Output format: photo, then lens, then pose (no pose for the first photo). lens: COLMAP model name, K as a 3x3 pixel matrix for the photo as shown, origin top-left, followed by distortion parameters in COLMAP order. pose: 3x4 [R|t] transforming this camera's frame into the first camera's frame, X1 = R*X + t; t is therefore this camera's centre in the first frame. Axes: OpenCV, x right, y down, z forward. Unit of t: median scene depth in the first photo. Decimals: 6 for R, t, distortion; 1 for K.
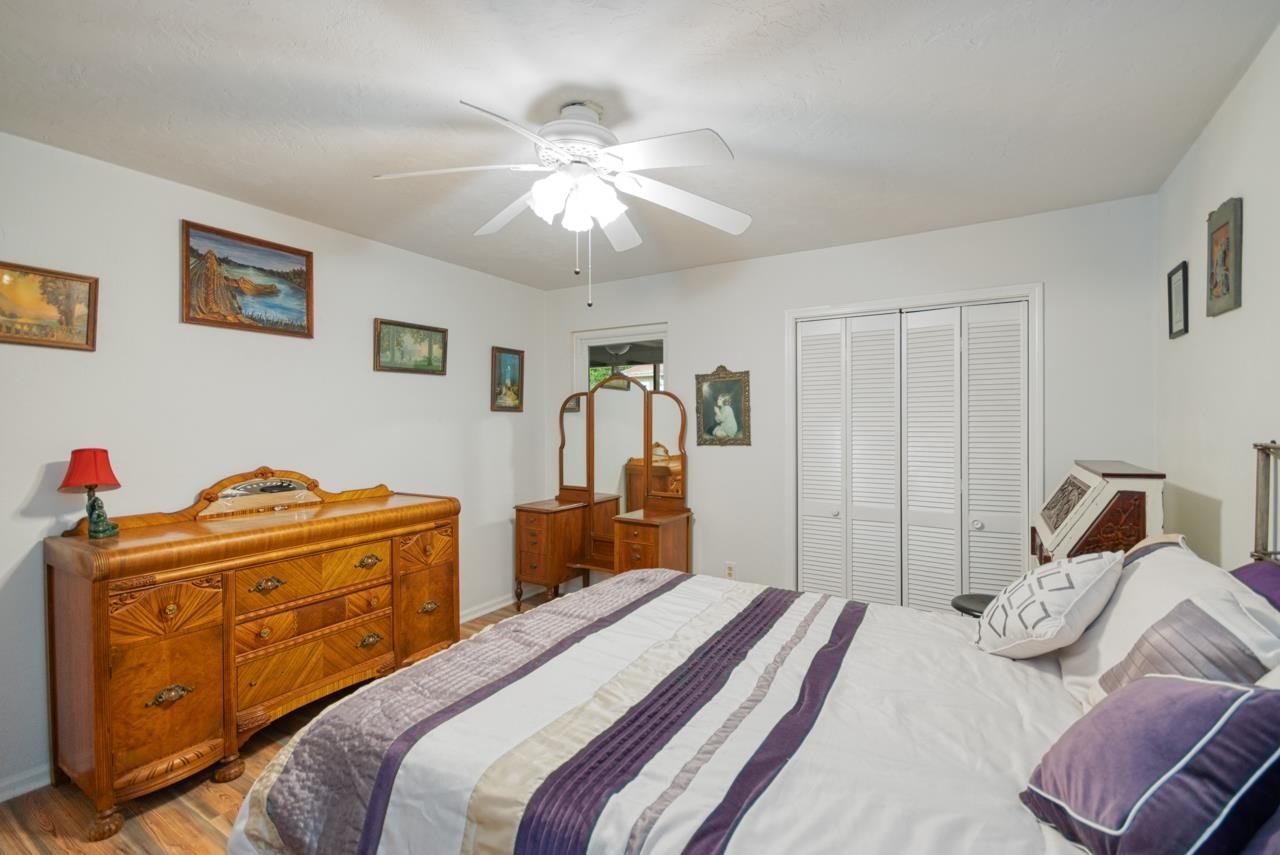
lens RADIAL K [[574.3, 0, 642.9], [0, 574.3, 426.1], [0, 0, 1]] dist [0.017085, -0.000293]
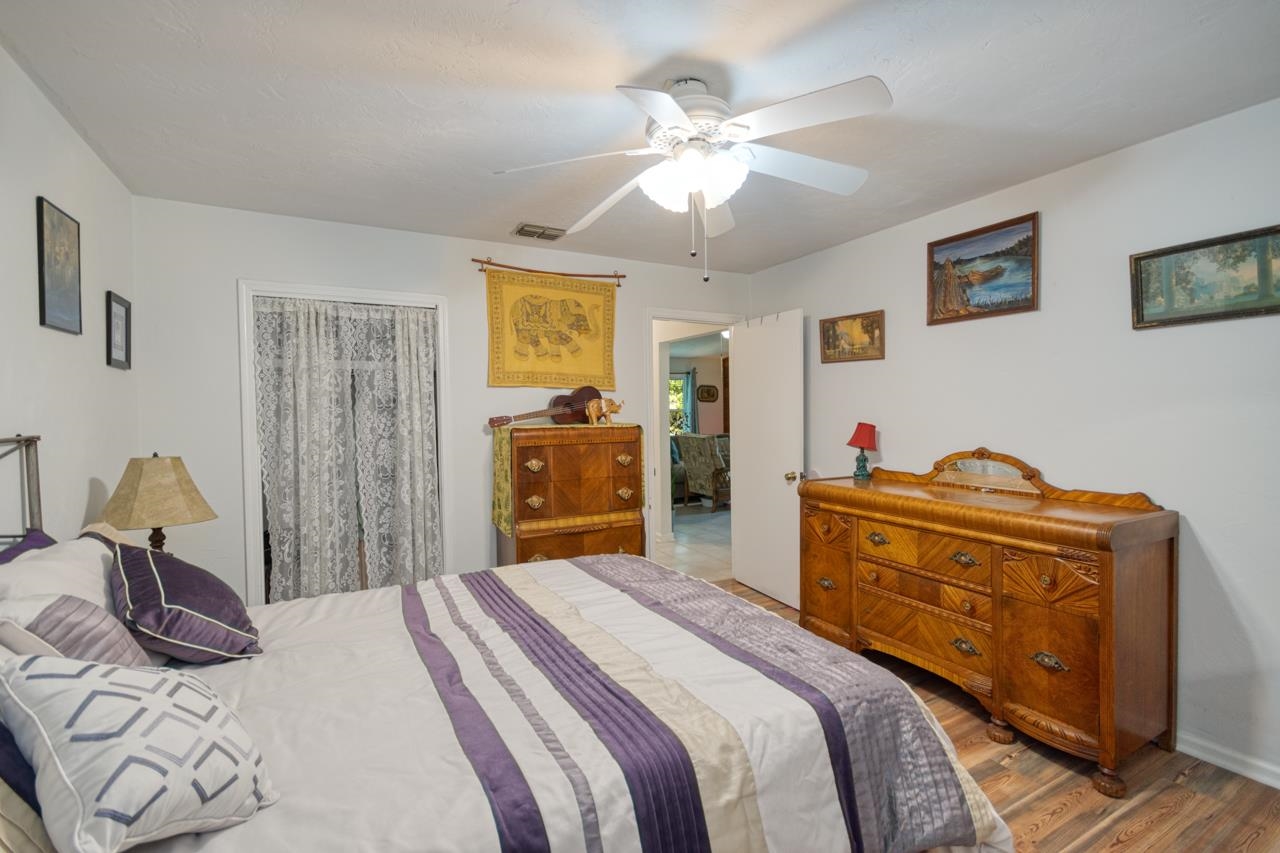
lens RADIAL K [[574.3, 0, 642.9], [0, 574.3, 425.1], [0, 0, 1]] dist [0.017085, -0.000293]
pose [[-0.515820, 0.032416, -0.856083, 0.555667], [0.005485, 0.999388, 0.034538, -0.009805], [0.856679, 0.013120, -0.515682, 1.035718]]
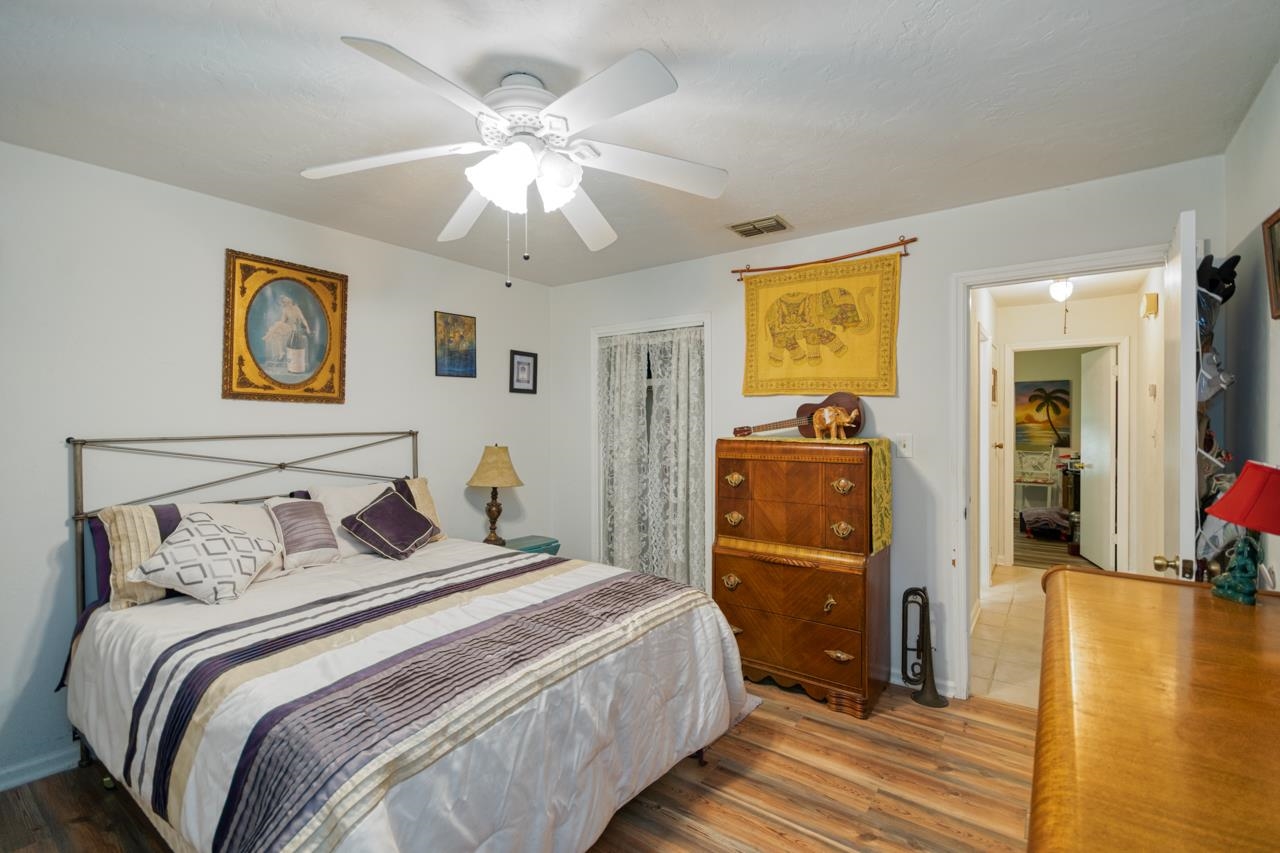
lens RADIAL K [[574.3, 0, 642.9], [0, 574.3, 425.1], [0, 0, 1]] dist [0.017085, -0.000293]
pose [[-0.994920, 0.002518, 0.100640, -0.285343], [0.004492, 0.999802, 0.019396, -0.014940], [-0.100572, 0.019750, -0.994734, 1.365901]]
